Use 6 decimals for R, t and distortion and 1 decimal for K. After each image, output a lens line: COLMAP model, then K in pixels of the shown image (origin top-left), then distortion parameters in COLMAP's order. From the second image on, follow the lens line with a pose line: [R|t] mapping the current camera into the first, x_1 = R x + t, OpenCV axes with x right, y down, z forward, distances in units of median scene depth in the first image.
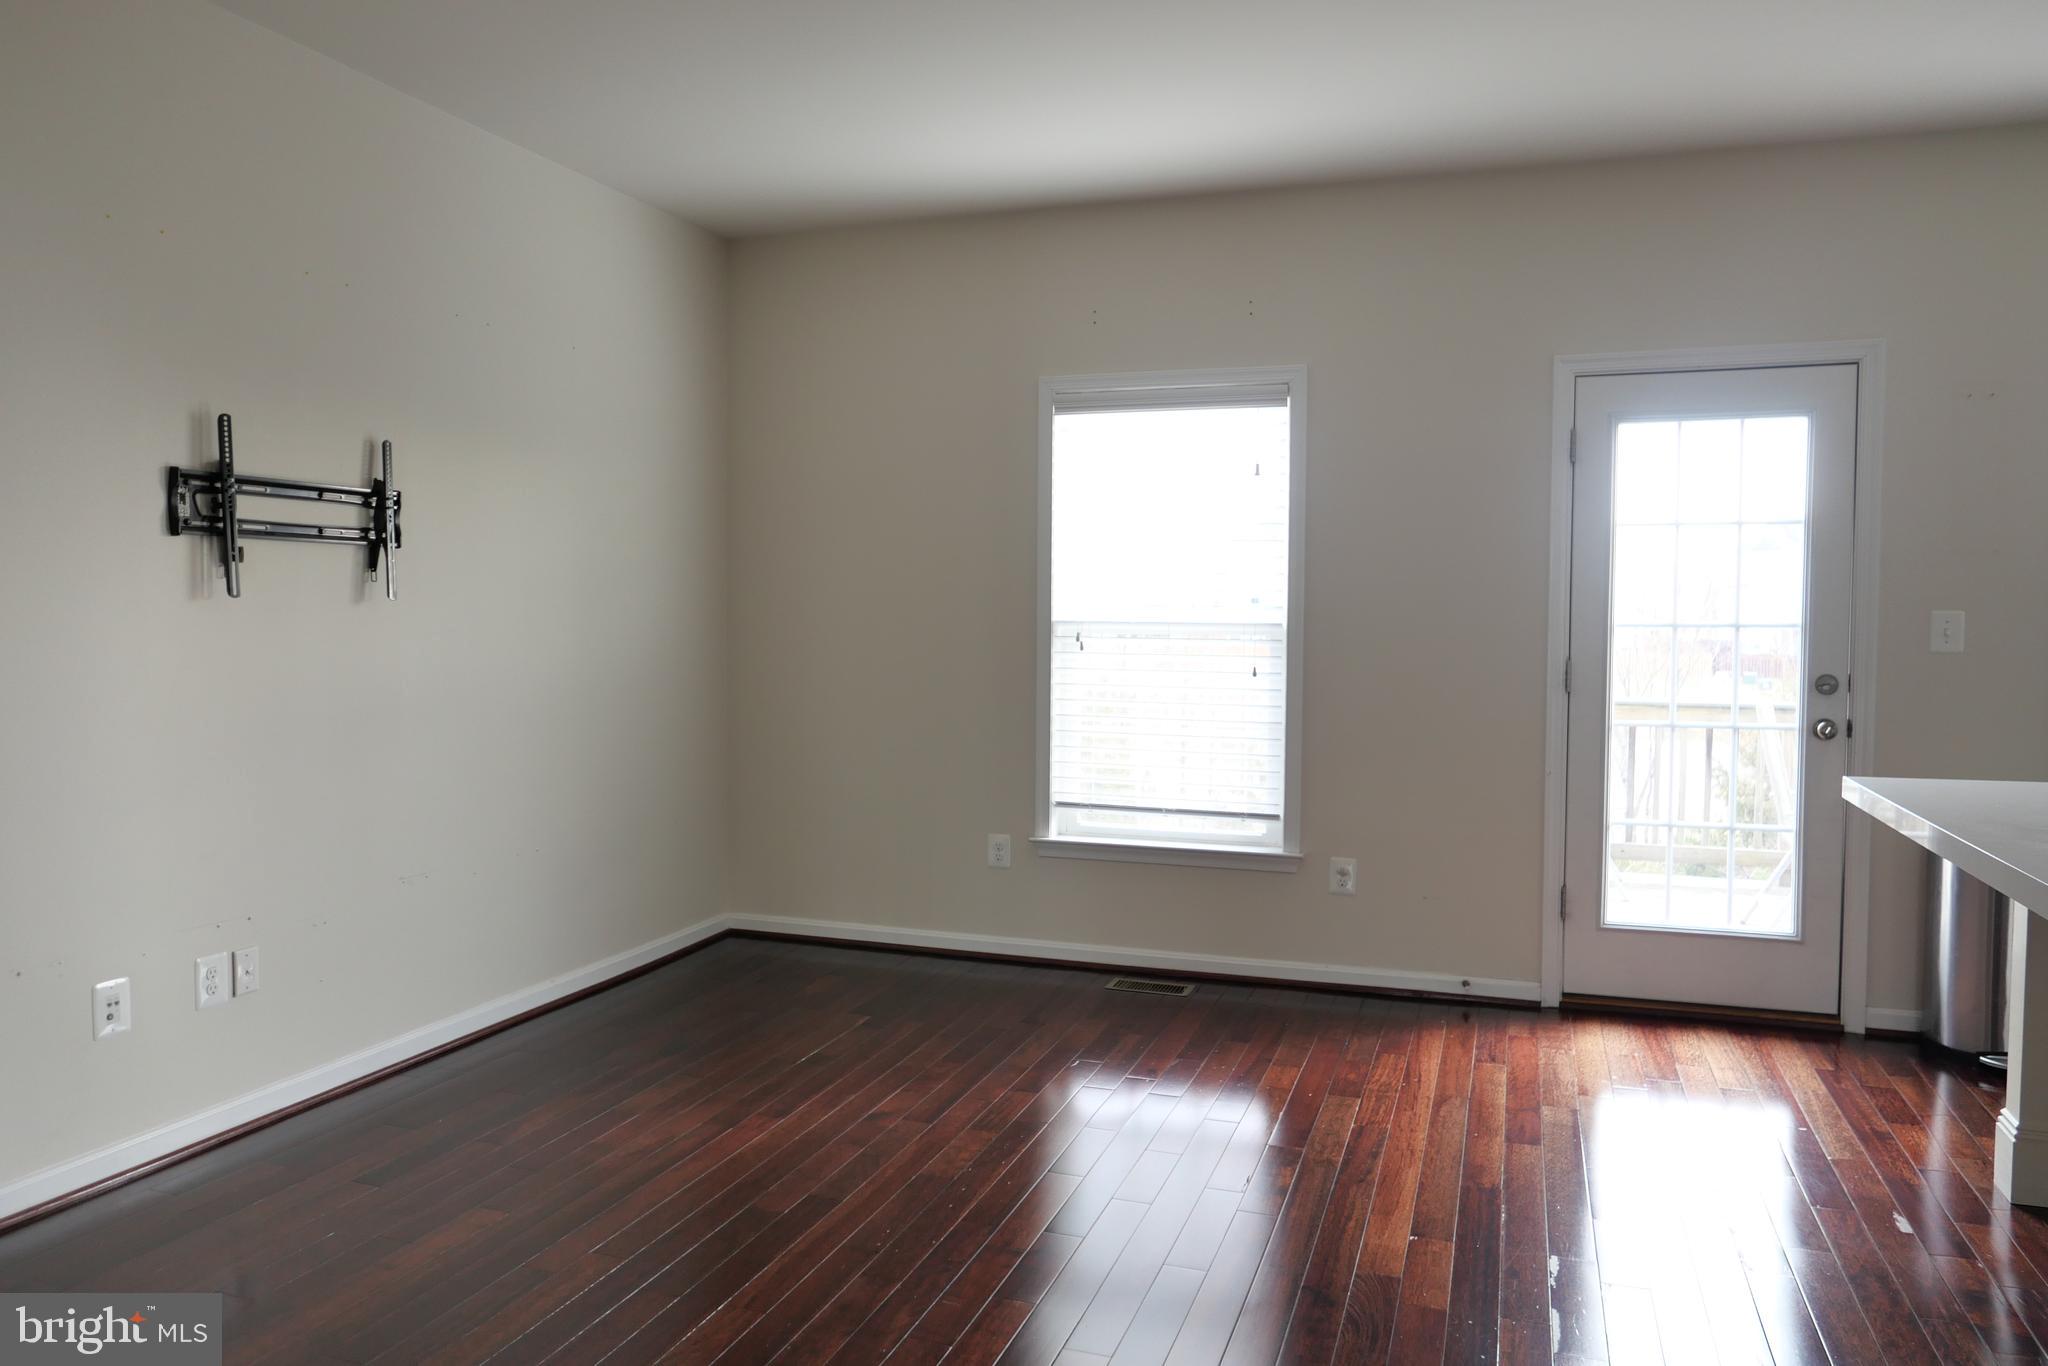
lens RADIAL K [[1404.6, 0, 1030.2], [0, 1404.6, 679.7], [0, 0, 1]] dist [-0.039765, 0.018371]
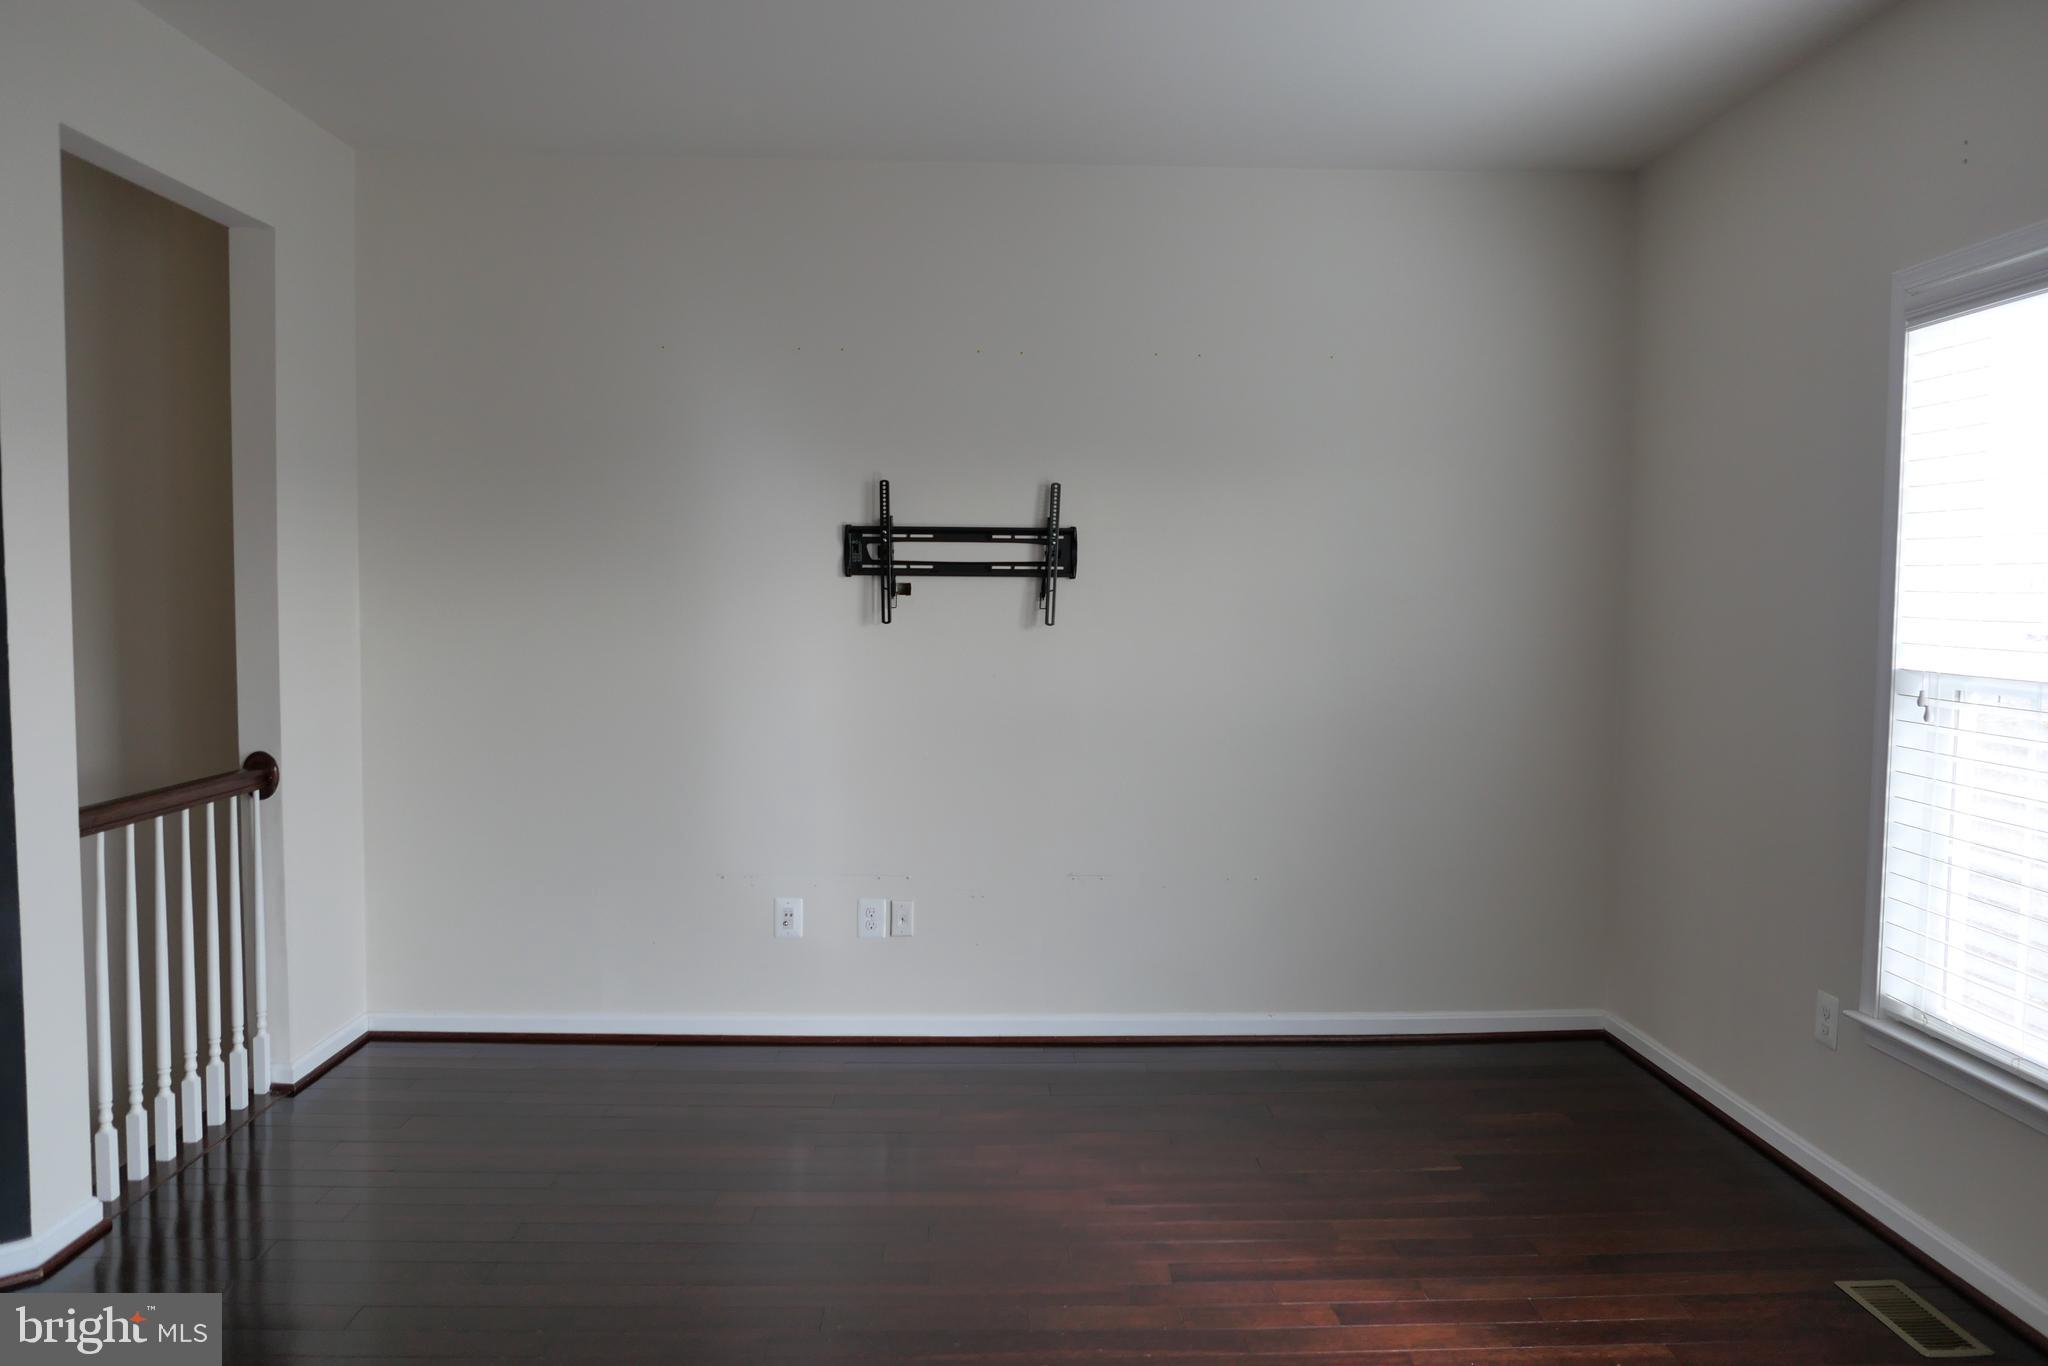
lens RADIAL K [[1404.6, 0, 1030.7], [0, 1404.6, 678.1], [0, 0, 1]] dist [-0.039765, 0.018371]
pose [[0.364450, 0.049803, -0.929890, 0.630497], [-0.051766, 0.998108, 0.033168, -0.054973], [0.929783, 0.036049, 0.366339, 0.609442]]
